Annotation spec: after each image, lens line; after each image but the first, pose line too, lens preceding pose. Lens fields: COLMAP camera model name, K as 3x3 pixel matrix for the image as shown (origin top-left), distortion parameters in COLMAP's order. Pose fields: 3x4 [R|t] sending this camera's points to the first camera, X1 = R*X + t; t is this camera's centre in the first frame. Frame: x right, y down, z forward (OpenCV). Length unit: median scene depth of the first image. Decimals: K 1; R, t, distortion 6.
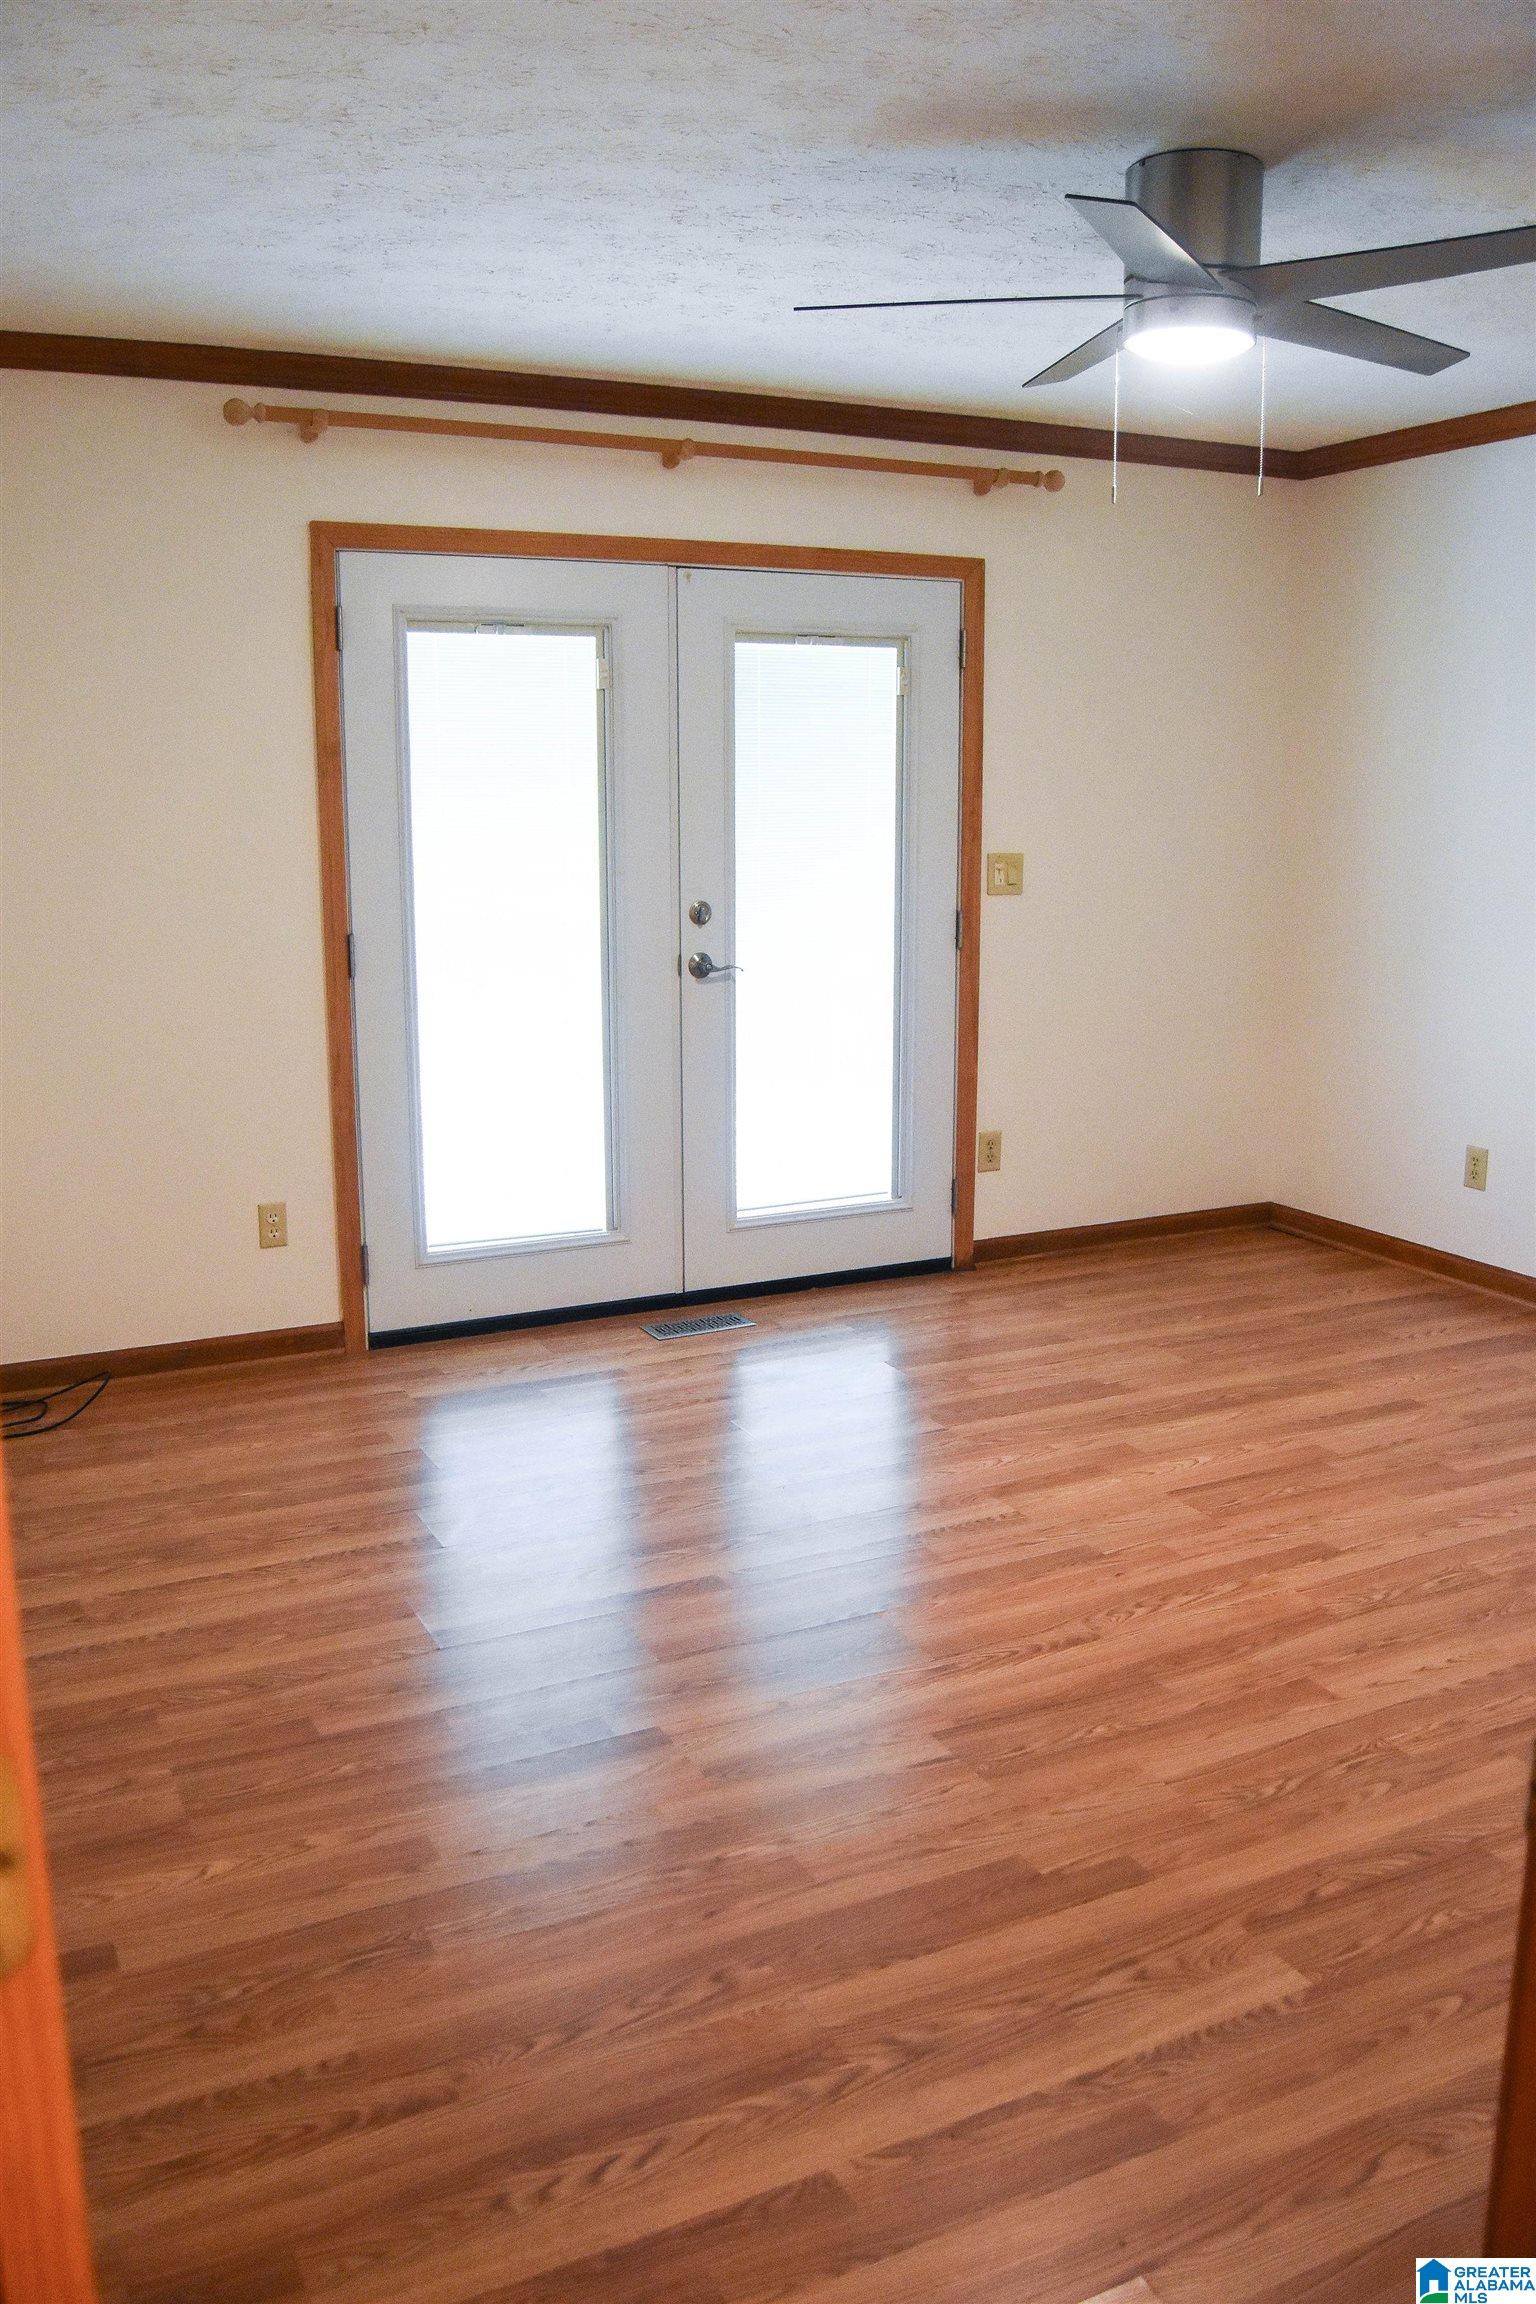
lens RADIAL K [[1847.9, 0, 778.2], [0, 1847.9, 1138.1], [0, 0, 1]] dist [-0.102840, 0.050550]
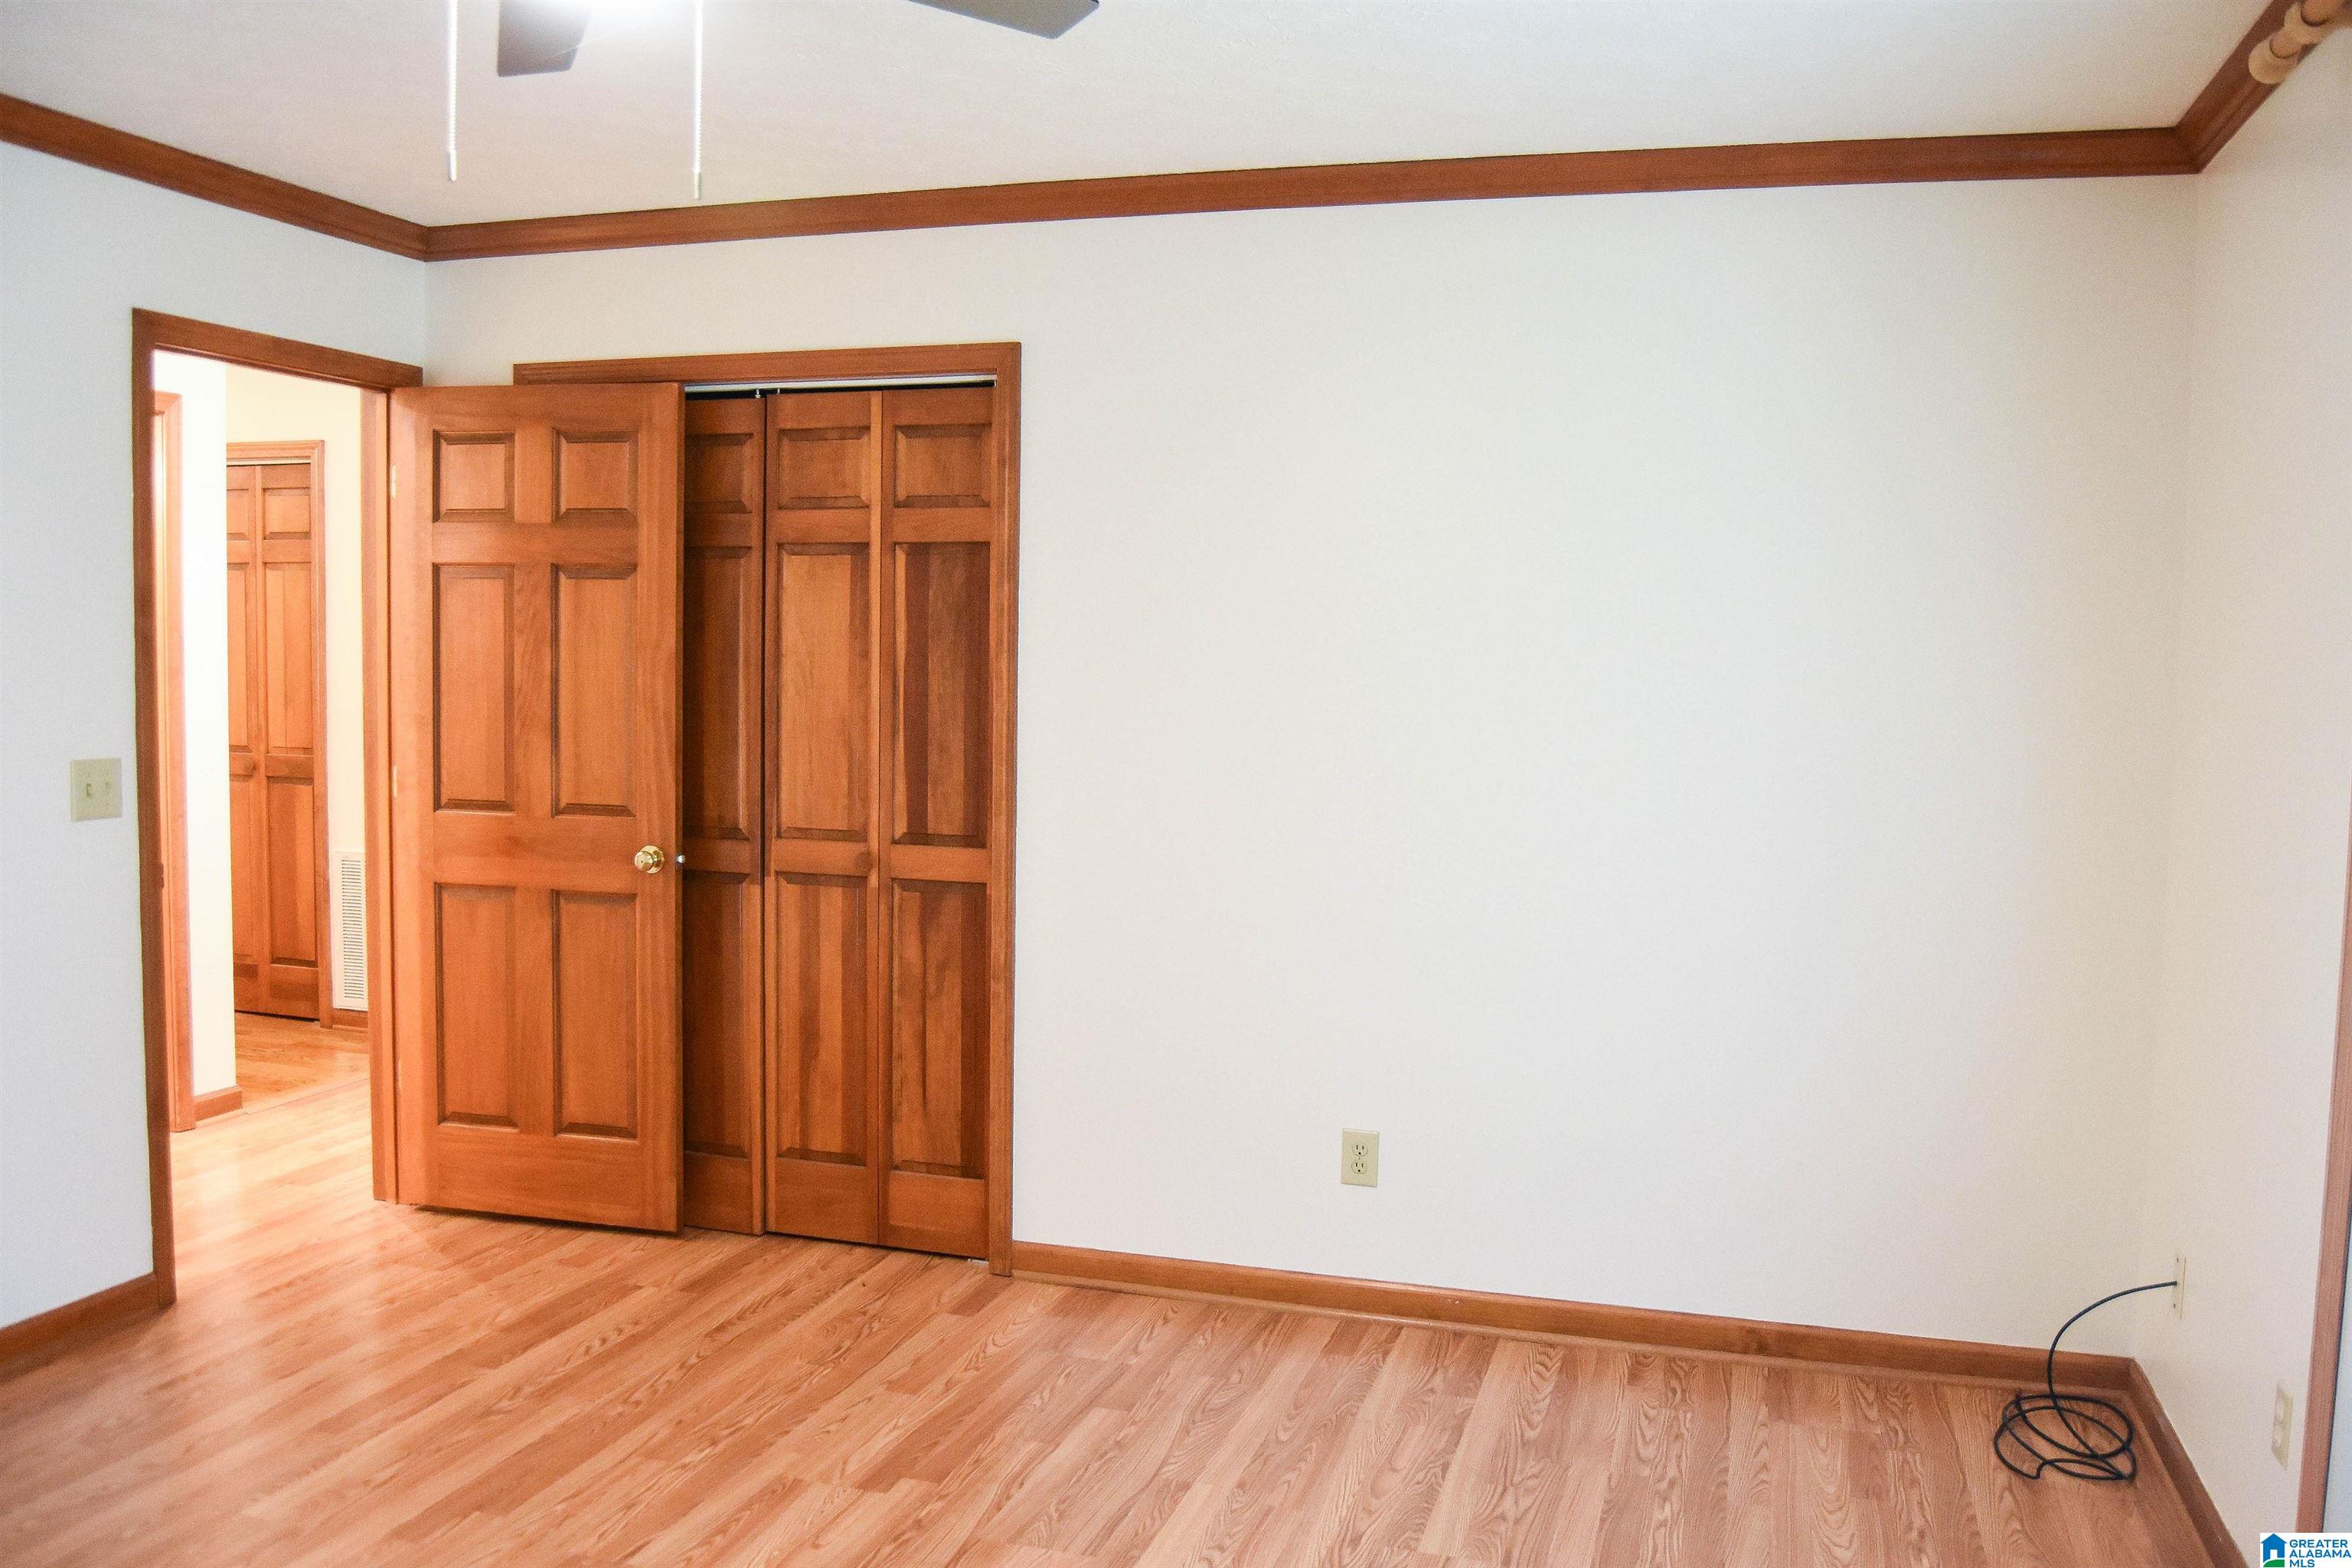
lens RADIAL K [[1886.4, 0, 1176.0], [0, 1886.4, 784.0], [0, 0, 1]] dist [-0.102840, 0.050550]
pose [[-0.694511, 0.039459, -0.718400, 0.373369], [-0.152210, 0.967837, 0.200308, -0.211323], [0.703198, 0.248463, -0.666167, 1.104193]]
